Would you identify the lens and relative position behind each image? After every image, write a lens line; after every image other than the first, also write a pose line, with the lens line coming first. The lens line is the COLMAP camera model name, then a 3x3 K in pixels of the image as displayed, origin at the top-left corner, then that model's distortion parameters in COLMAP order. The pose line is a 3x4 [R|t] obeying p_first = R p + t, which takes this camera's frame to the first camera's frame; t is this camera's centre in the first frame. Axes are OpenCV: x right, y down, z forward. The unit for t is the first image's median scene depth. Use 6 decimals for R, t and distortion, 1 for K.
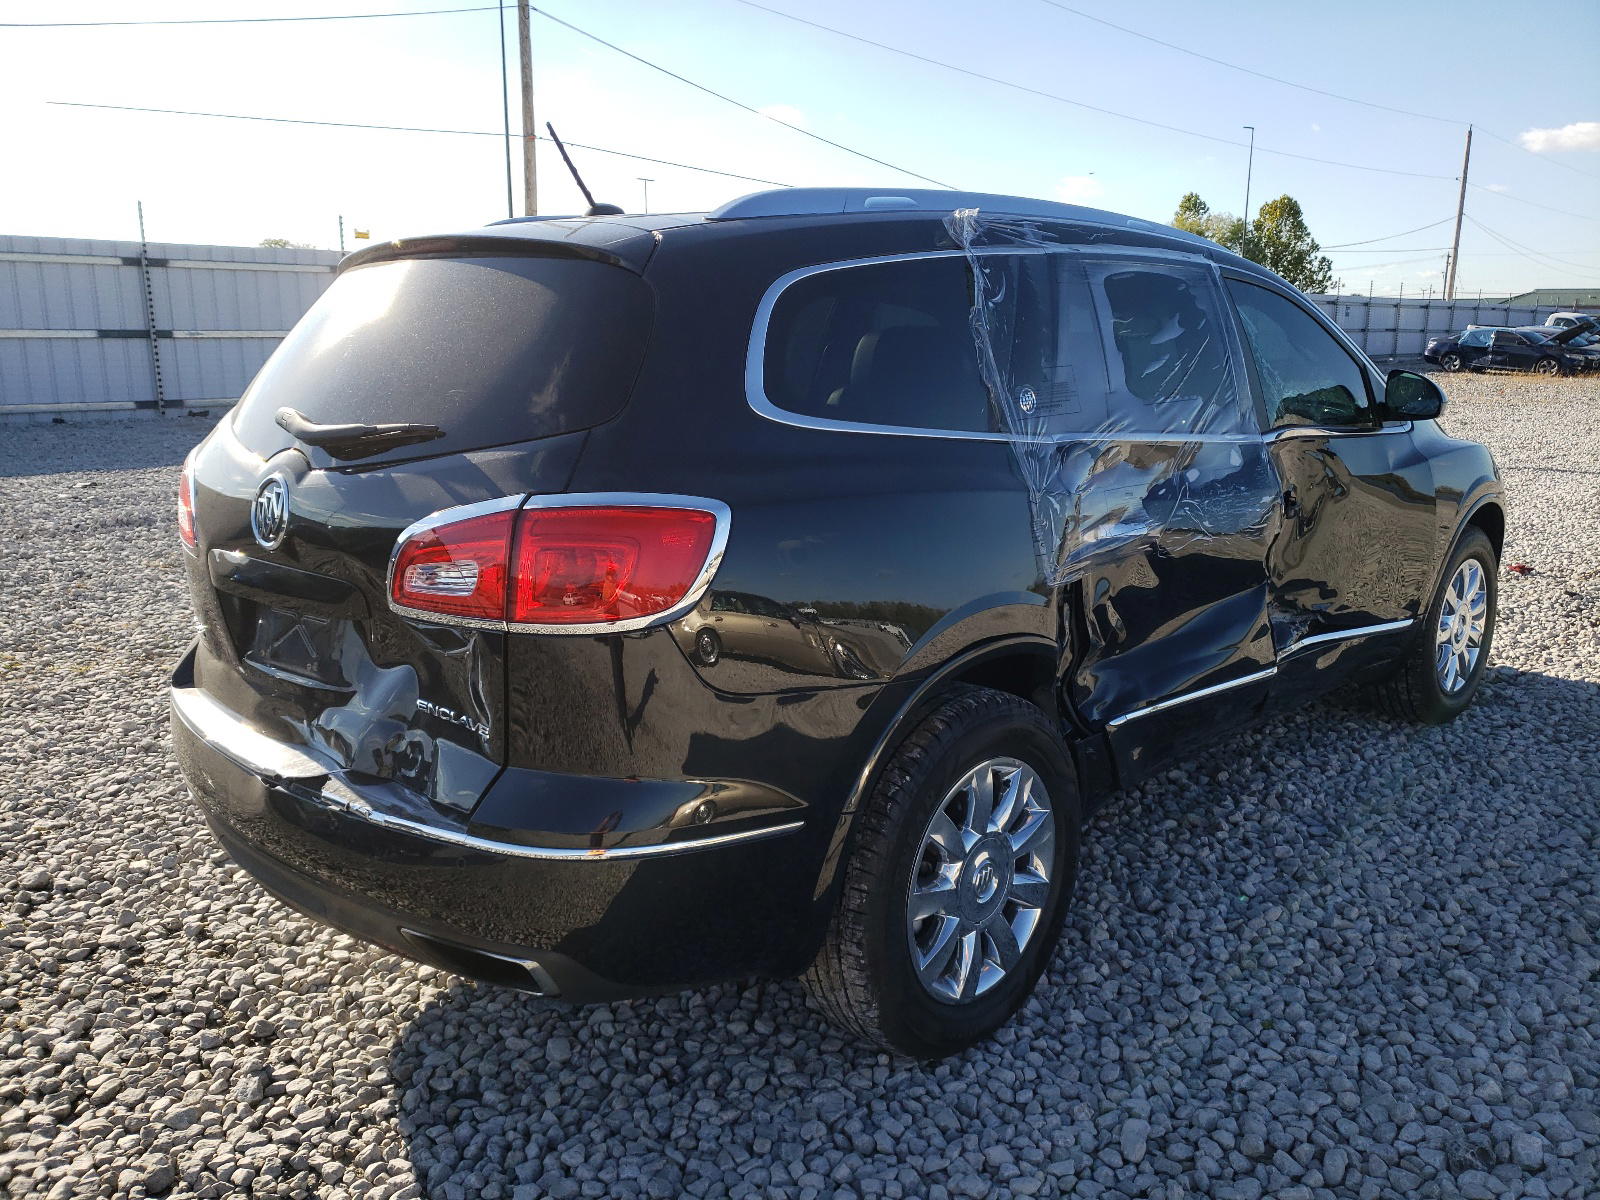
lens RADIAL K [[1214.3, 0, 800.0], [0, 1214.3, 600.0], [0, 0, 1]] dist [0.057879, -0.065600]
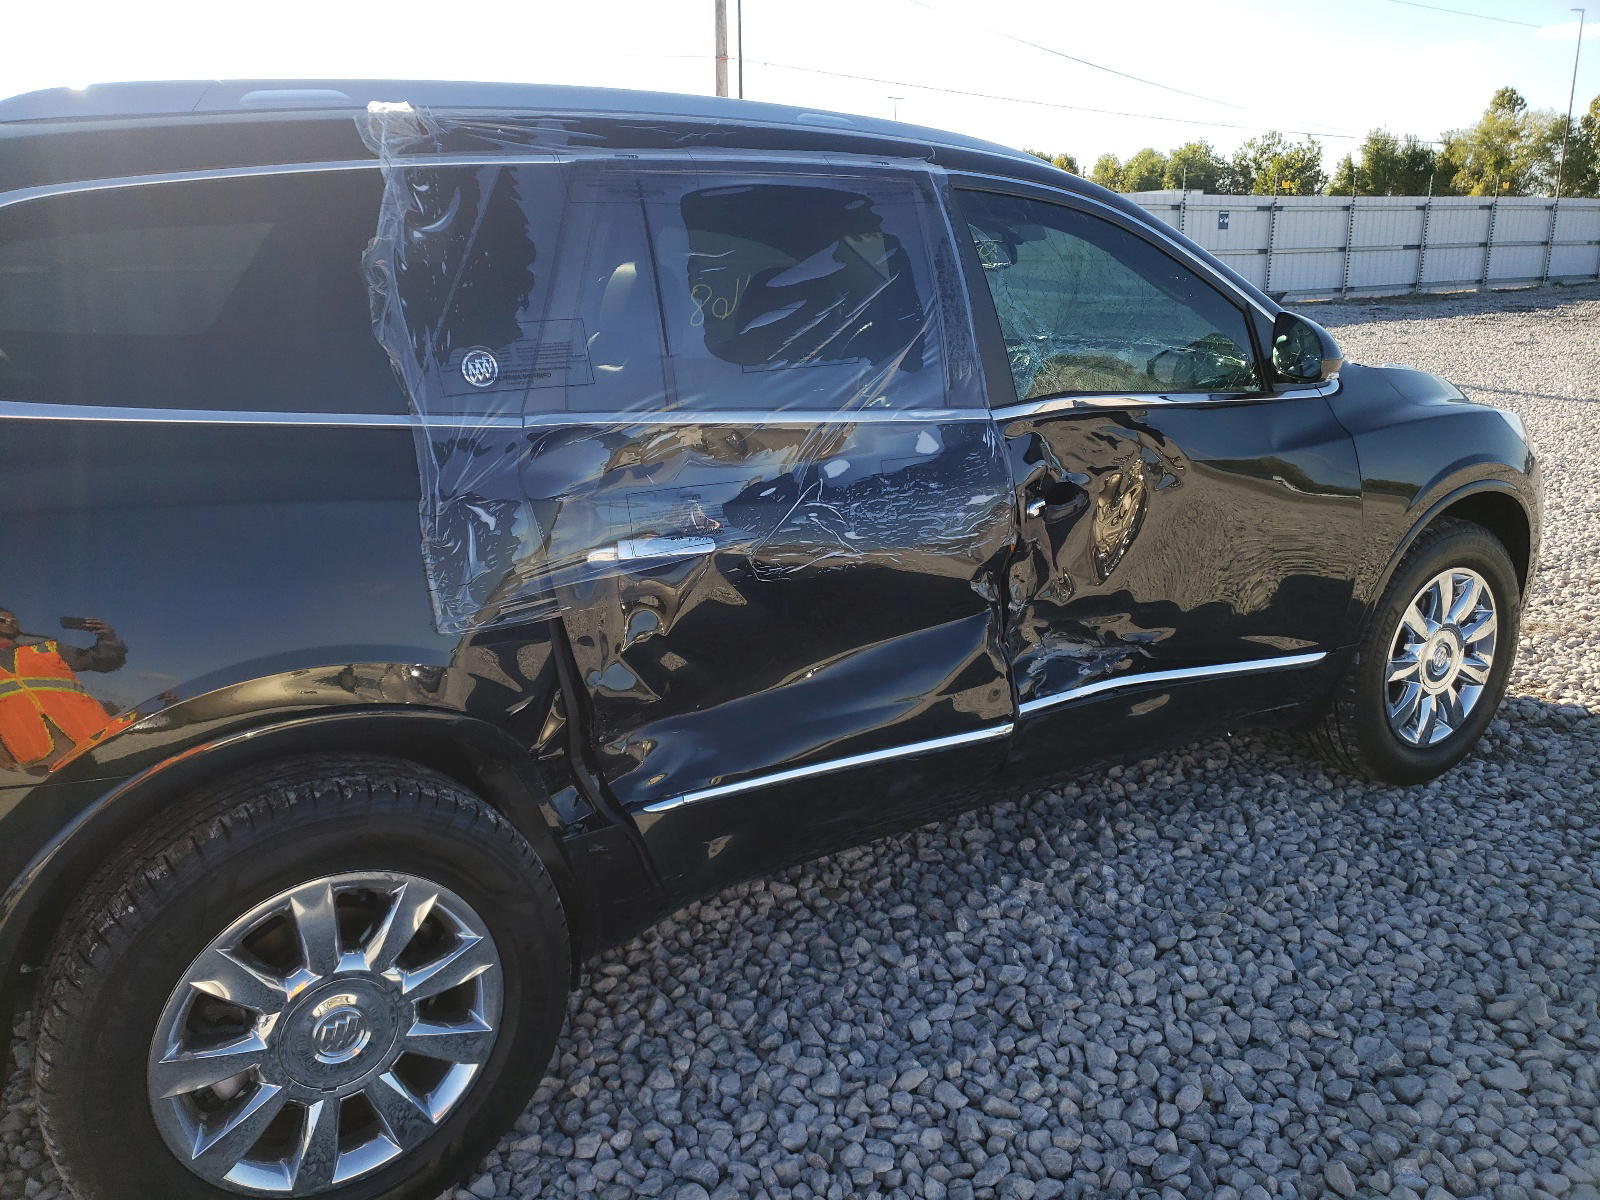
lens RADIAL K [[1203.8, 0, 803.6], [0, 1203.8, 569.3], [0, 0, 1]] dist [0.059000, -0.067742]
pose [[0.975230, 0.043477, -0.216878, 0.463535], [-0.034954, 0.998464, 0.042986, -0.072236], [0.218414, -0.034340, 0.975252, 0.294537]]
